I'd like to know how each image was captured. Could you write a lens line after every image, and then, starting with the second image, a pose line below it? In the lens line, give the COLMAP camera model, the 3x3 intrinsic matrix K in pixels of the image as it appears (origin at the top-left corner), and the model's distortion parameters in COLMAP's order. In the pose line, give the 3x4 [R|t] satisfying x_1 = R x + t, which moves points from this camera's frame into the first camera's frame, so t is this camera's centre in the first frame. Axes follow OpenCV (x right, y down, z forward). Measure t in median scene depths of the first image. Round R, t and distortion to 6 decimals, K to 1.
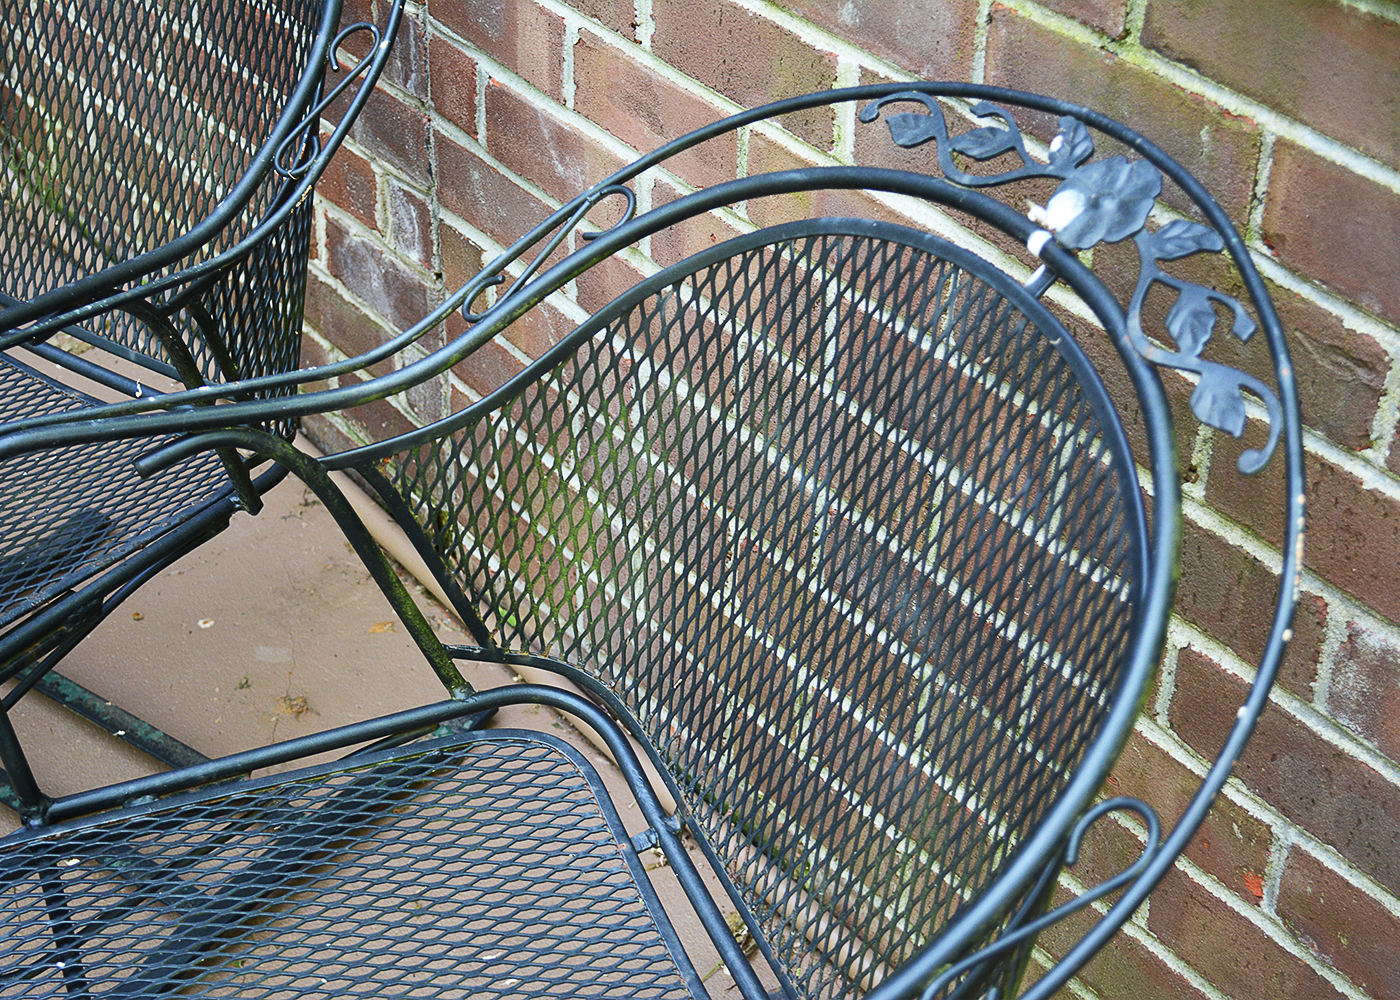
lens RADIAL K [[2360.9, 0, 700.2], [0, 2360.9, 500.0], [0, 0, 1]] dist [0.015450, 0.000000]
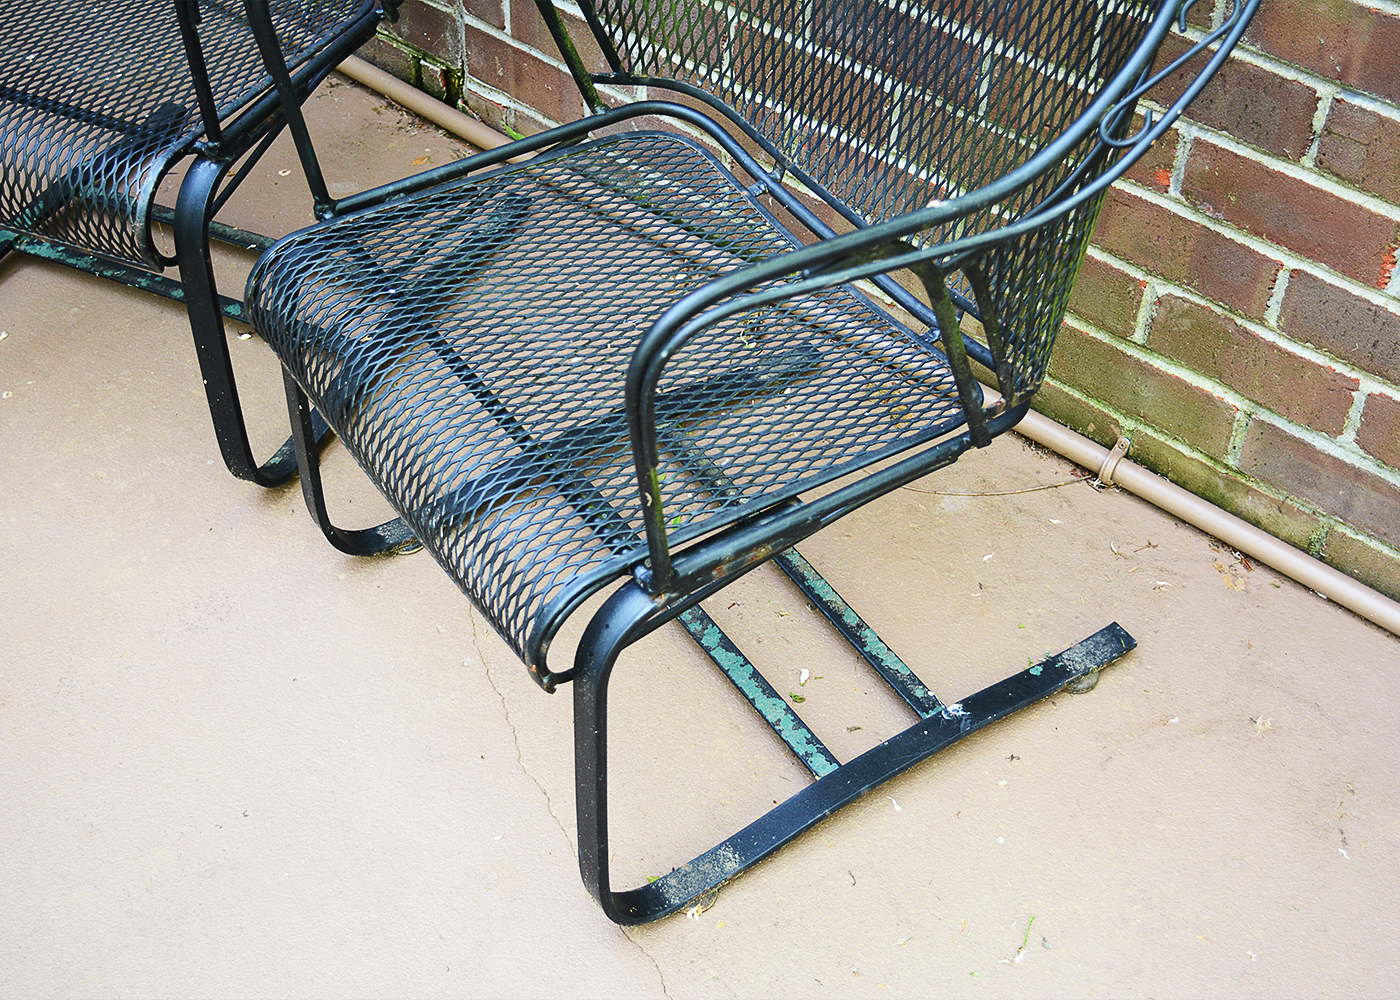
lens RADIAL K [[1917.7, 0, 700.7], [0, 1917.7, 500.0], [0, 0, 1]] dist [-0.026537, 0.000000]
pose [[0.980643, -0.127173, 0.148885, -0.245398], [0.106368, 0.984388, 0.140236, 0.158916], [-0.164395, -0.121685, 0.978860, -0.139857]]
